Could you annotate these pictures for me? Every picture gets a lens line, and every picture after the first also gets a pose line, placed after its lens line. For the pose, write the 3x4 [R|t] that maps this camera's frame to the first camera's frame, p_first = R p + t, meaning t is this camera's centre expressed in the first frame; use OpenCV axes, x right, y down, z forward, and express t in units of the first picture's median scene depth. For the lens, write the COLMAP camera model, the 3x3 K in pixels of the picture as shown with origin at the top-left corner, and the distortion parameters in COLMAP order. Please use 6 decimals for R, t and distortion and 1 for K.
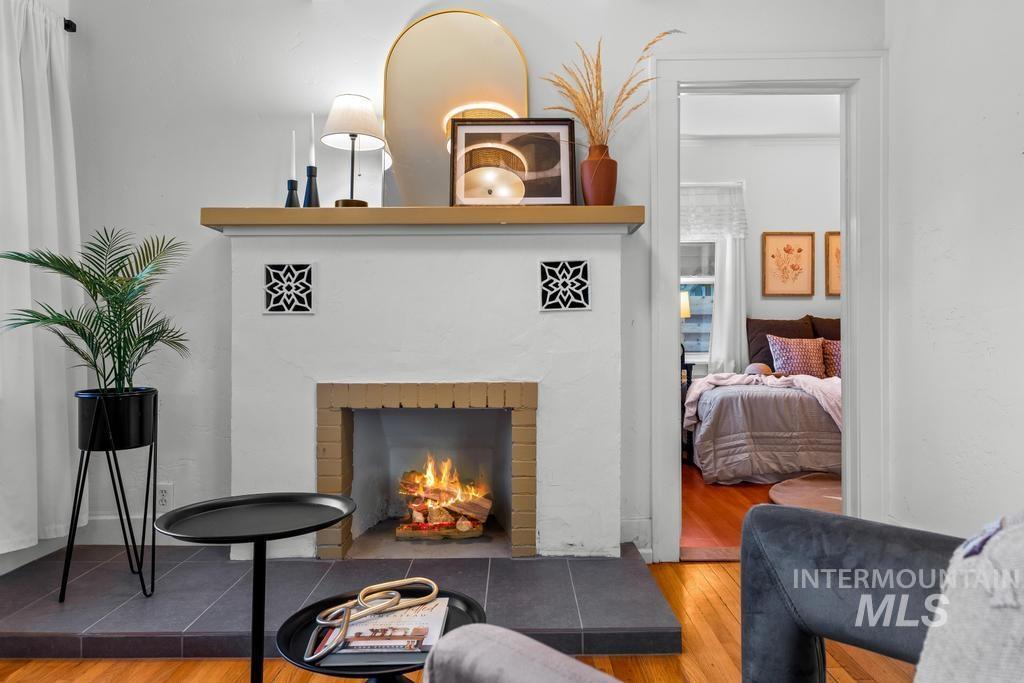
lens RADIAL K [[668.2, 0, 508.5], [0, 668.2, 333.4], [0, 0, 1]] dist [0.004665, 0.001770]
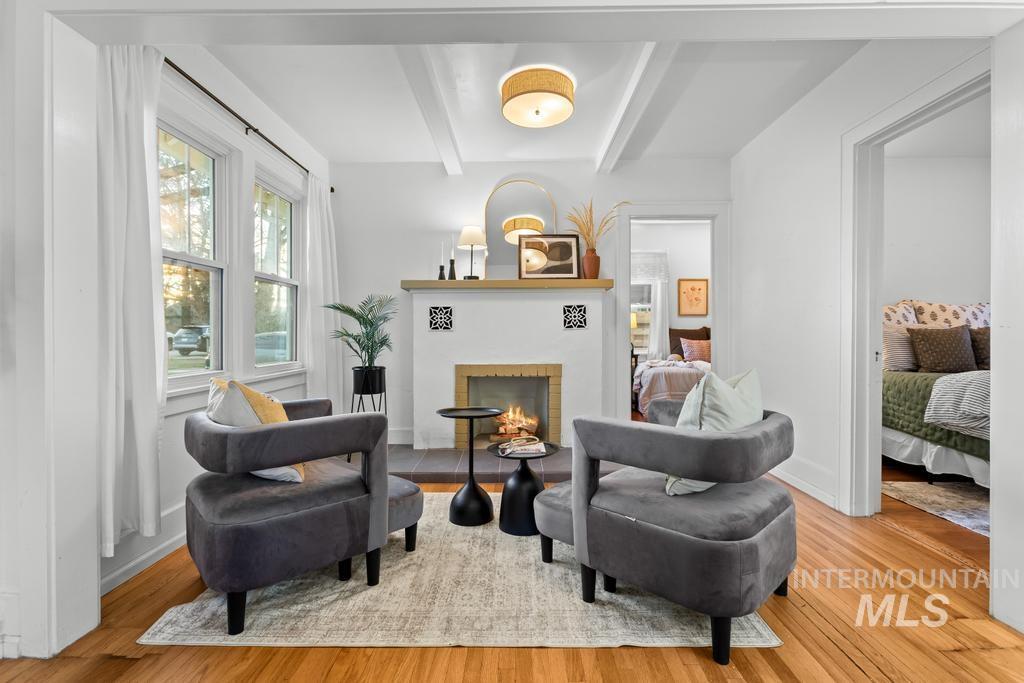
lens RADIAL K [[460.9, 0, 510.2], [0, 460.9, 339.0], [0, 0, 1]] dist [-0.021342, 0.010473]
pose [[0.999979, -0.001240, -0.006425, -0.104833], [0.001315, 0.999931, 0.011659, -0.020033], [0.006410, -0.011667, 0.999911, -0.420376]]
